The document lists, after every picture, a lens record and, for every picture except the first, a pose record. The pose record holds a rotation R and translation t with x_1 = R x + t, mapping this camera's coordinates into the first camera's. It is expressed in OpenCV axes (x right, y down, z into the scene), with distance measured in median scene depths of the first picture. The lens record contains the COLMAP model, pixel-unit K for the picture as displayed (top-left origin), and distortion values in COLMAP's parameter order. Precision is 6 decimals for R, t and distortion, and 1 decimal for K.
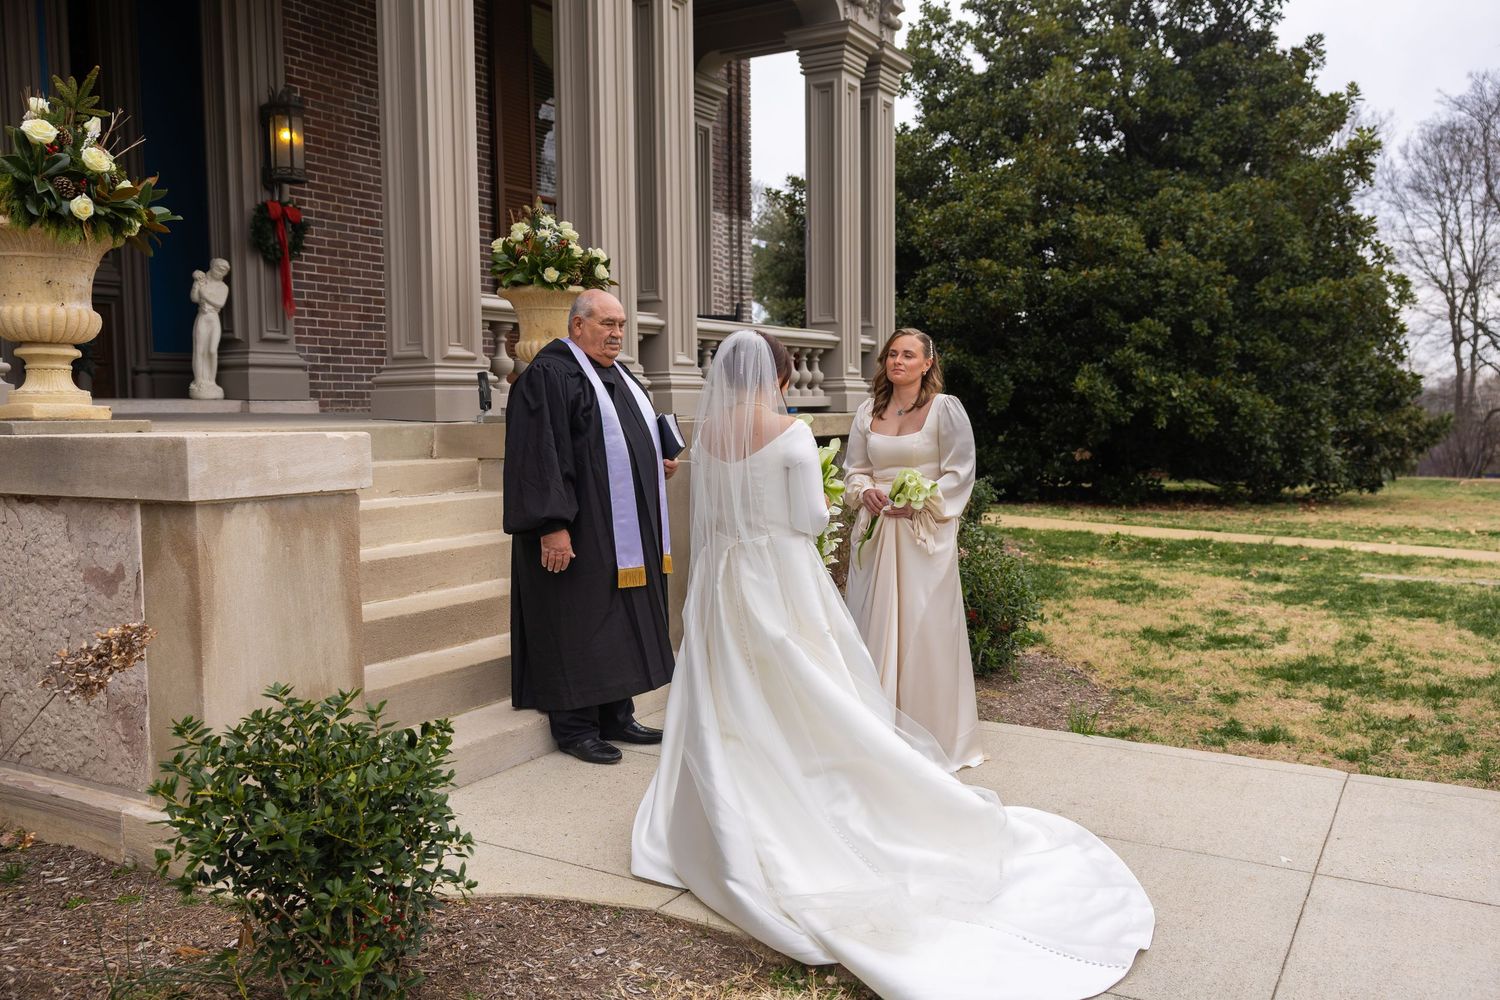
lens RADIAL K [[1242.4, 0, 754.7], [0, 1242.4, 498.4], [0, 0, 1]] dist [-0.008099, 0.004974]
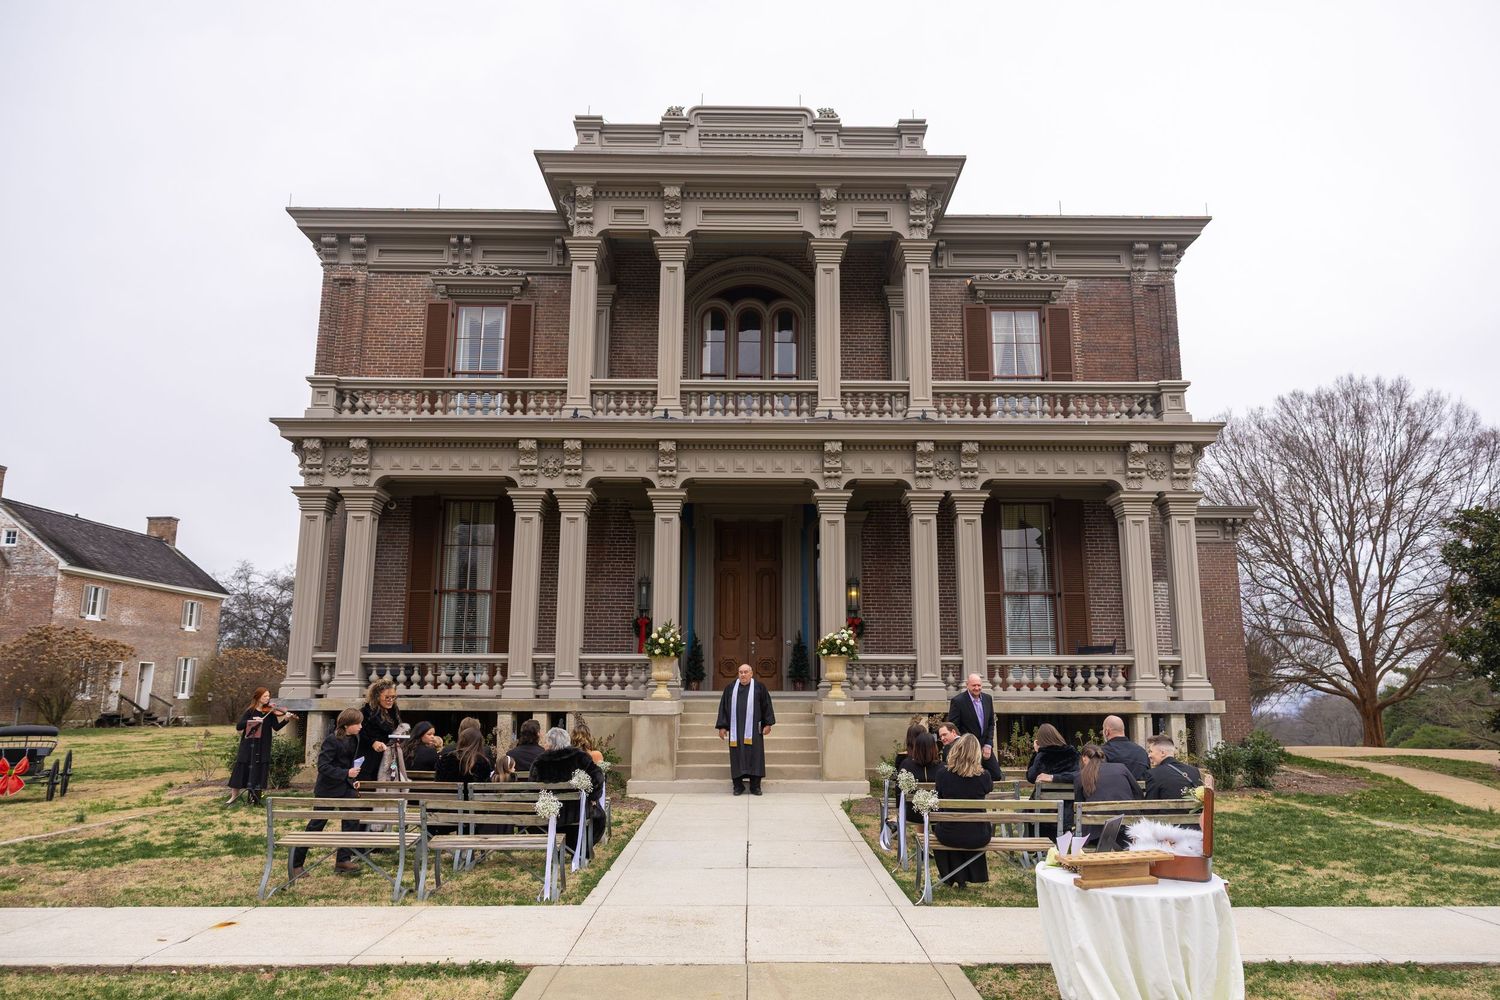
lens RADIAL K [[1011.2, 0, 755.4], [0, 1011.2, 503.1], [0, 0, 1]] dist [0.001778, 0.002714]
pose [[0.509450, -0.147656, -0.847737, 1.430015], [-0.070427, 0.974708, -0.212095, 0.001050], [0.857614, 0.167755, 0.486166, -0.301997]]
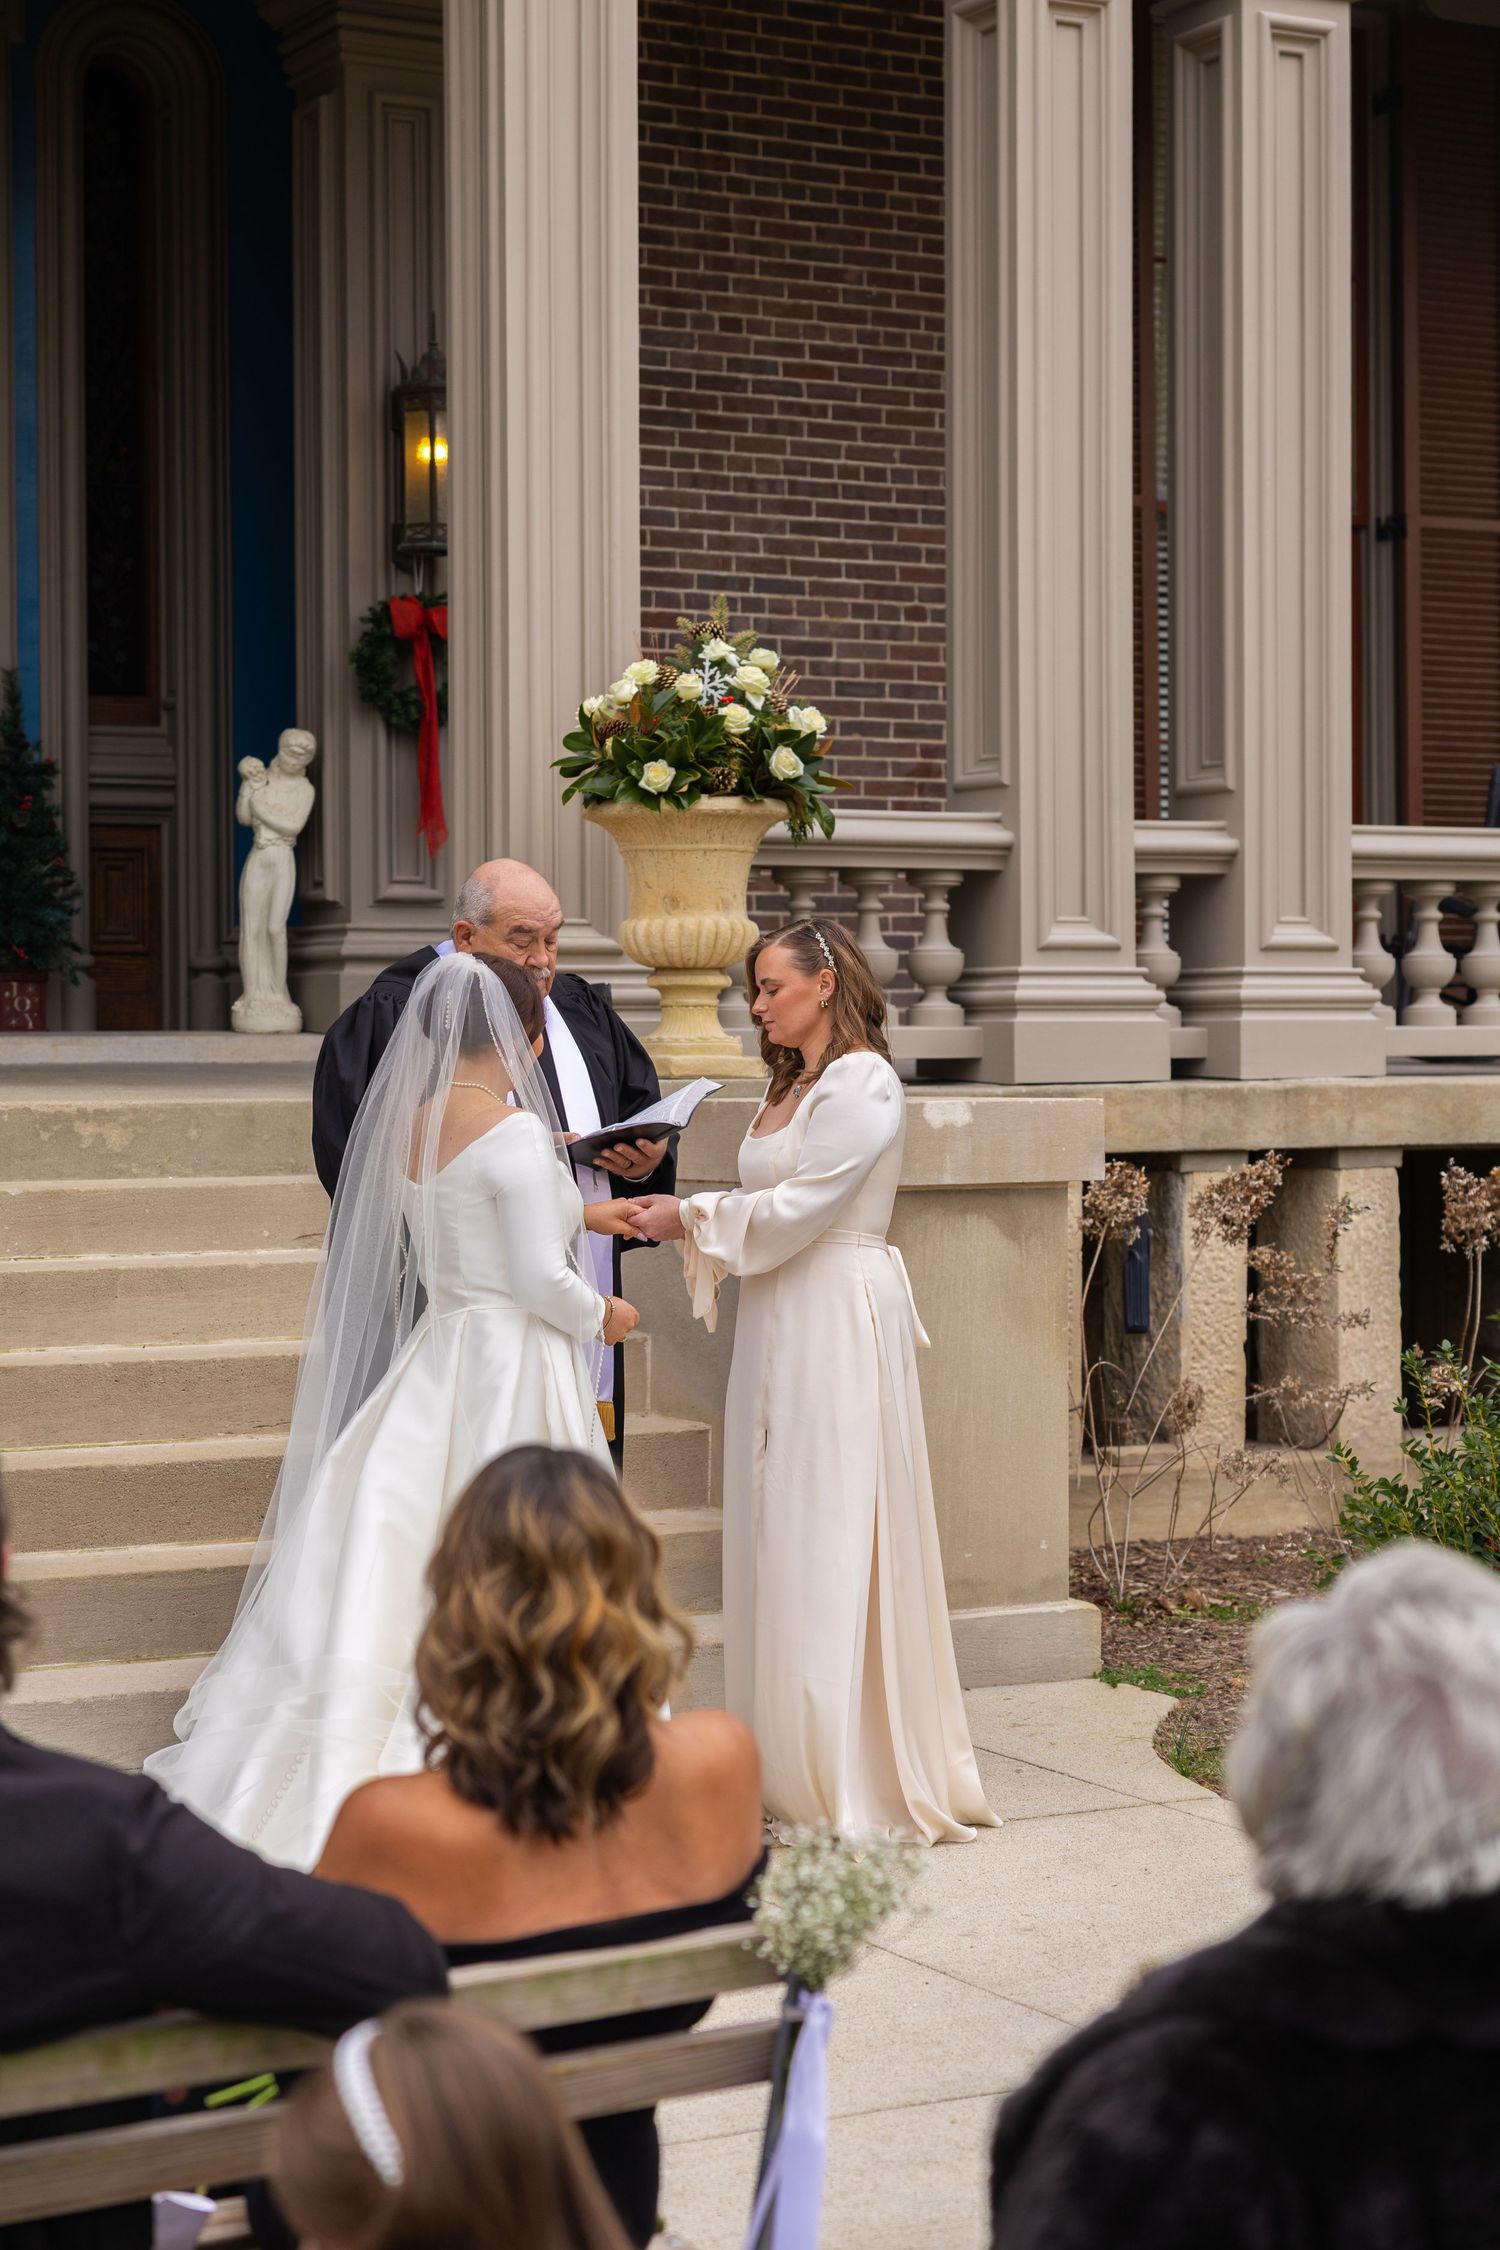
lens RADIAL K [[4046.4, 0, 735.9], [0, 4046.4, 1089.0], [0, 0, 1]] dist [0.064149, 0.000000]
pose [[0.858487, 0.012345, -0.512686, 0.478672], [-0.040401, 0.998231, -0.043613, -0.000450], [0.511241, 0.058155, 0.857468, -0.199018]]
